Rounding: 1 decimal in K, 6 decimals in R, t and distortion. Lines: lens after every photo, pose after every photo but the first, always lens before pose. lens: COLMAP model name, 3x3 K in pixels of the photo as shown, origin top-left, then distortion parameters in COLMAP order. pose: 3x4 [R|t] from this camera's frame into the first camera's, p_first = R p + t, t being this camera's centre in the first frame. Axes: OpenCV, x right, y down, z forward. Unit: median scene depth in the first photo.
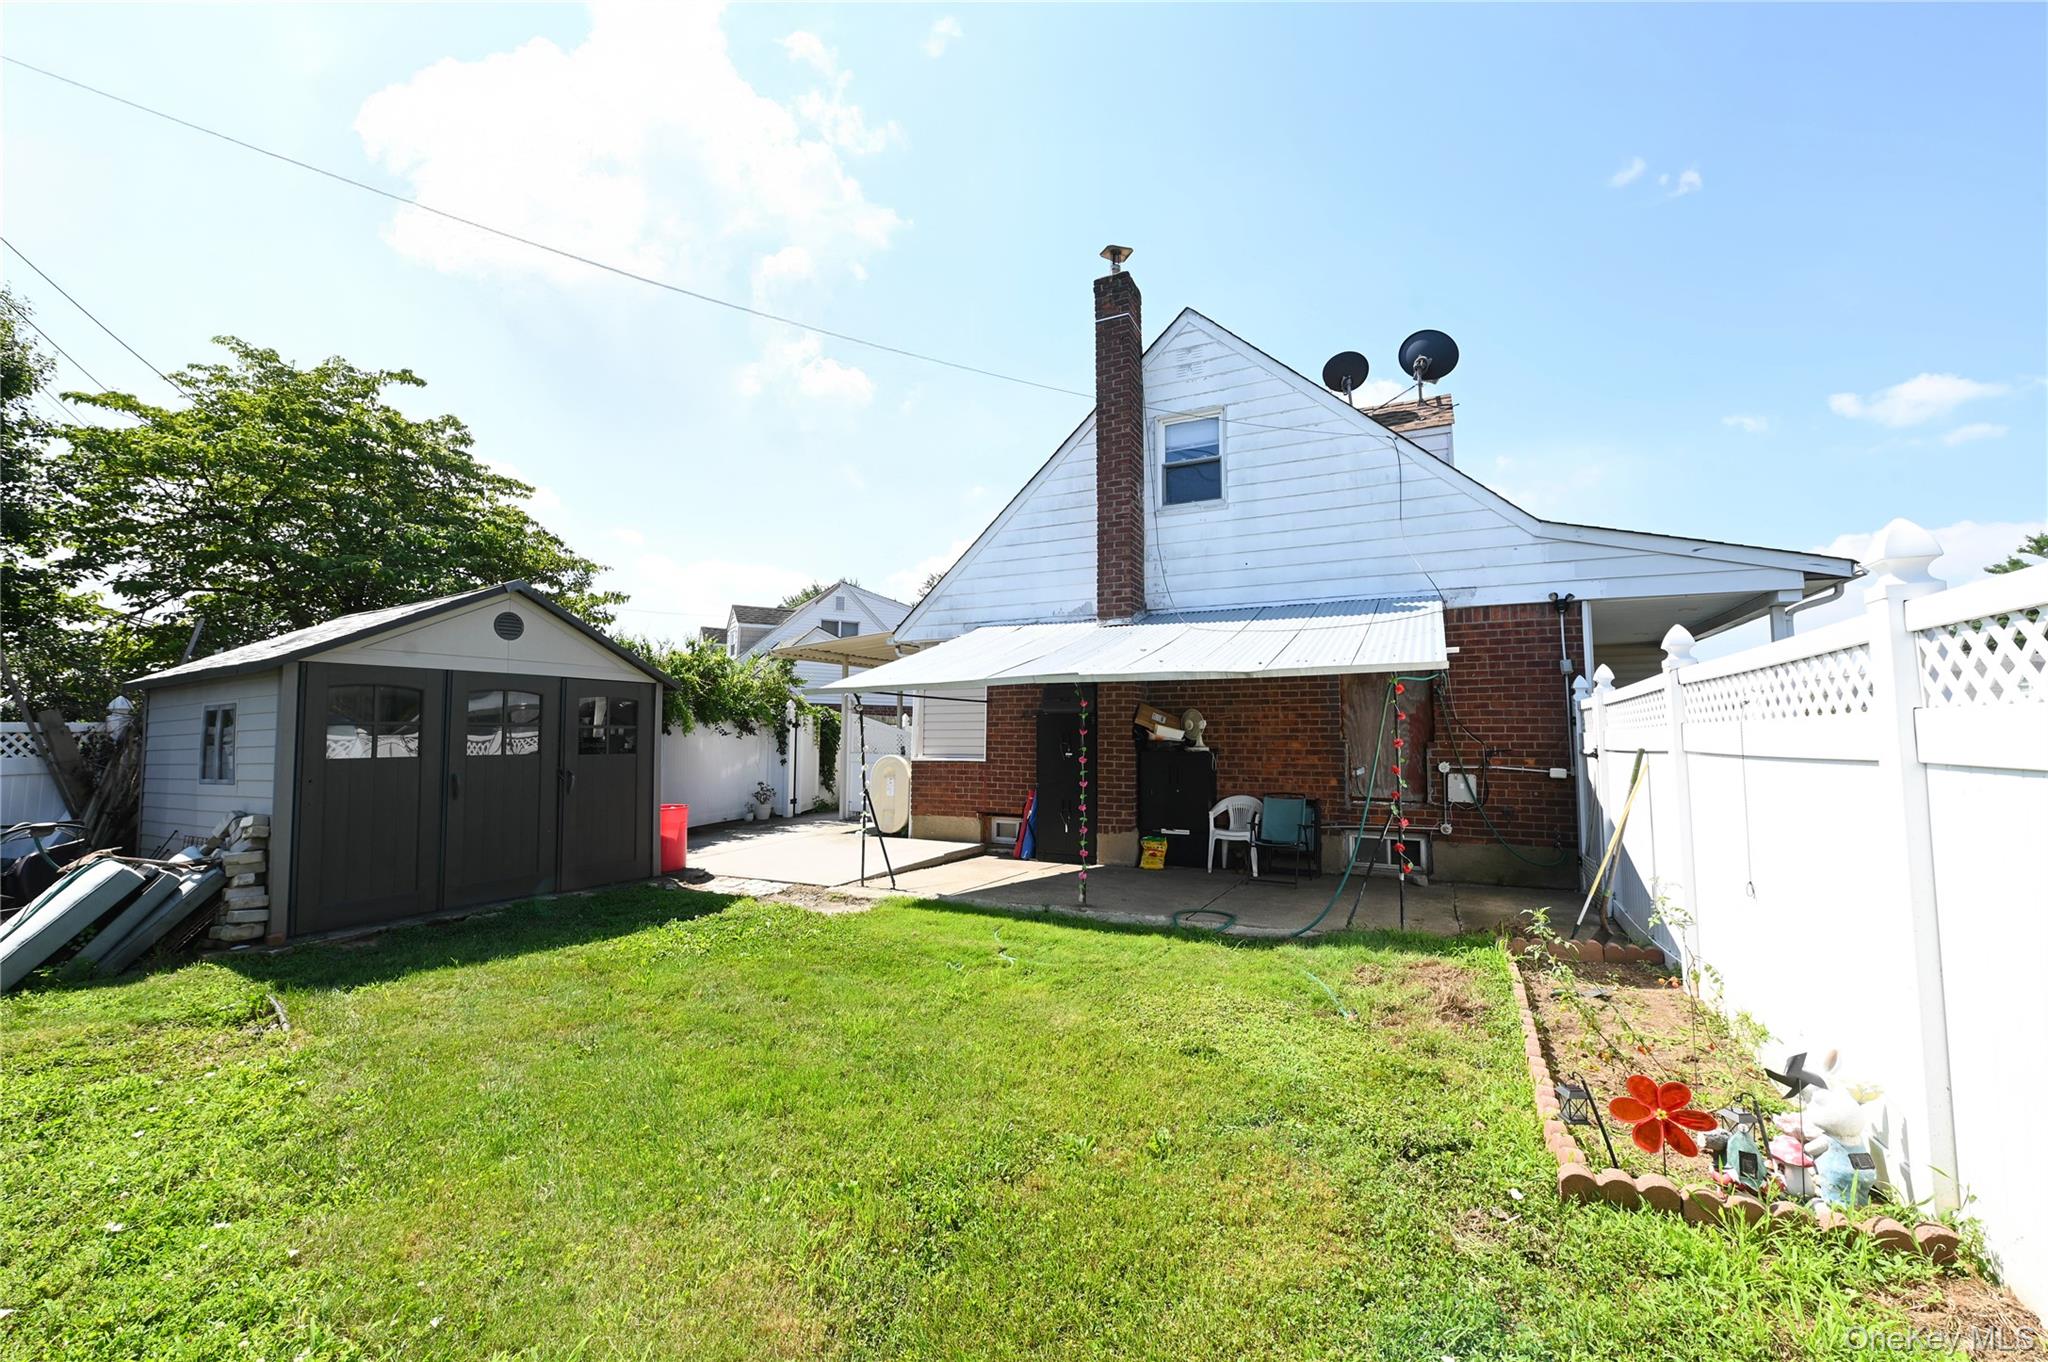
lens RADIAL K [[842.3, 0, 1024.0], [0, 842.3, 681.0], [0, 0, 1]] dist [-0.005758, -0.000677]
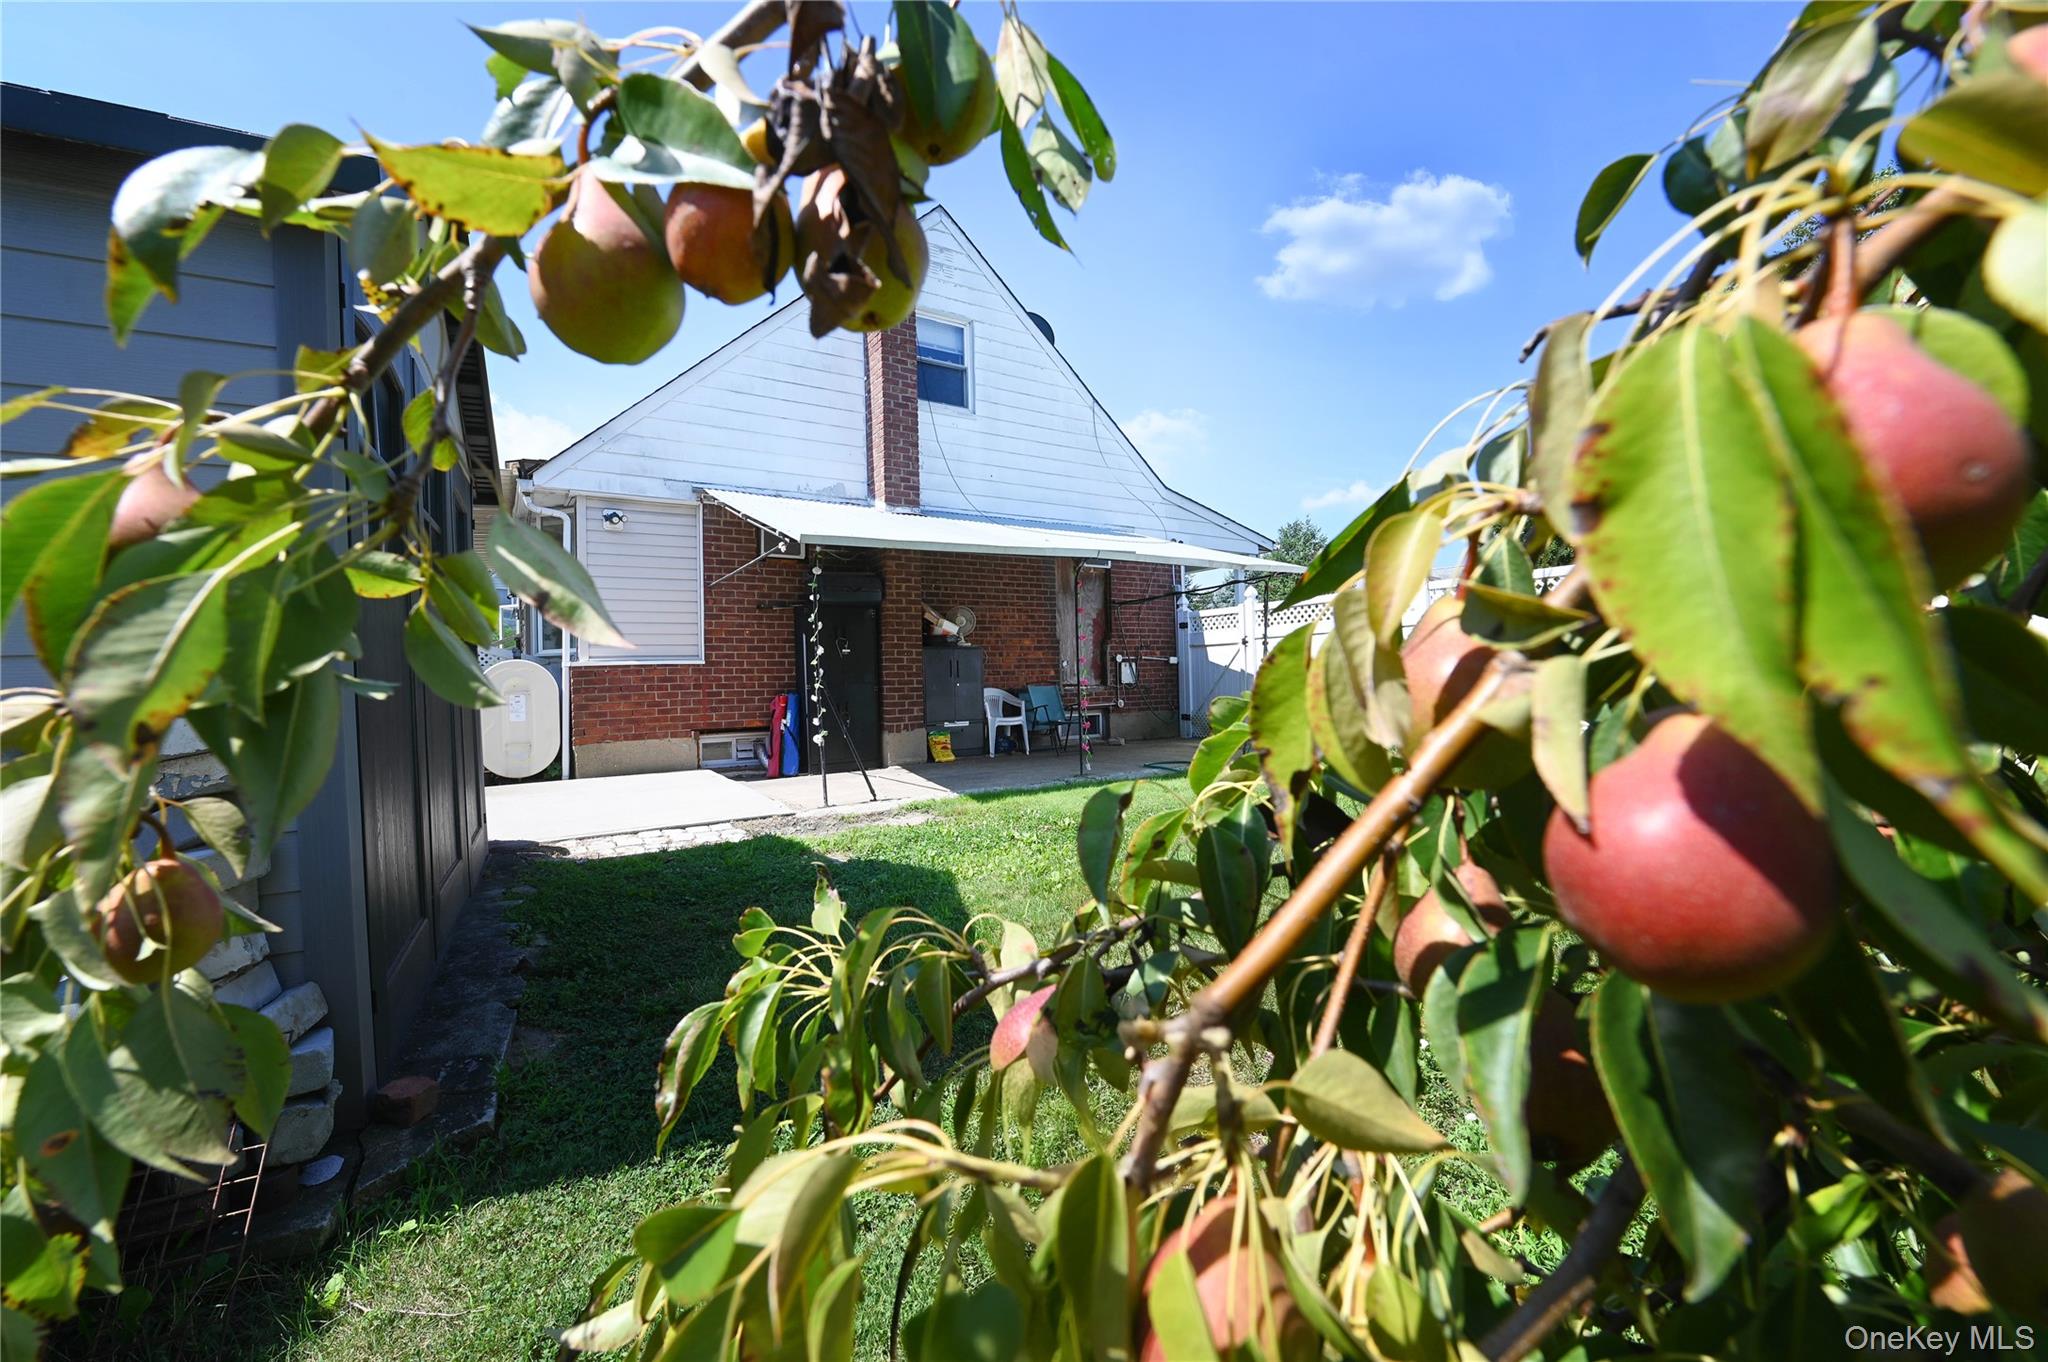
lens RADIAL K [[842.3, 0, 1024.0], [0, 842.3, 681.0], [0, 0, 1]] dist [-0.005758, -0.000677]
pose [[0.485598, -0.015287, 0.874049, -0.658395], [-0.033483, 0.998788, 0.036071, 0.083270], [-0.873541, -0.046781, 0.484498, 0.415375]]
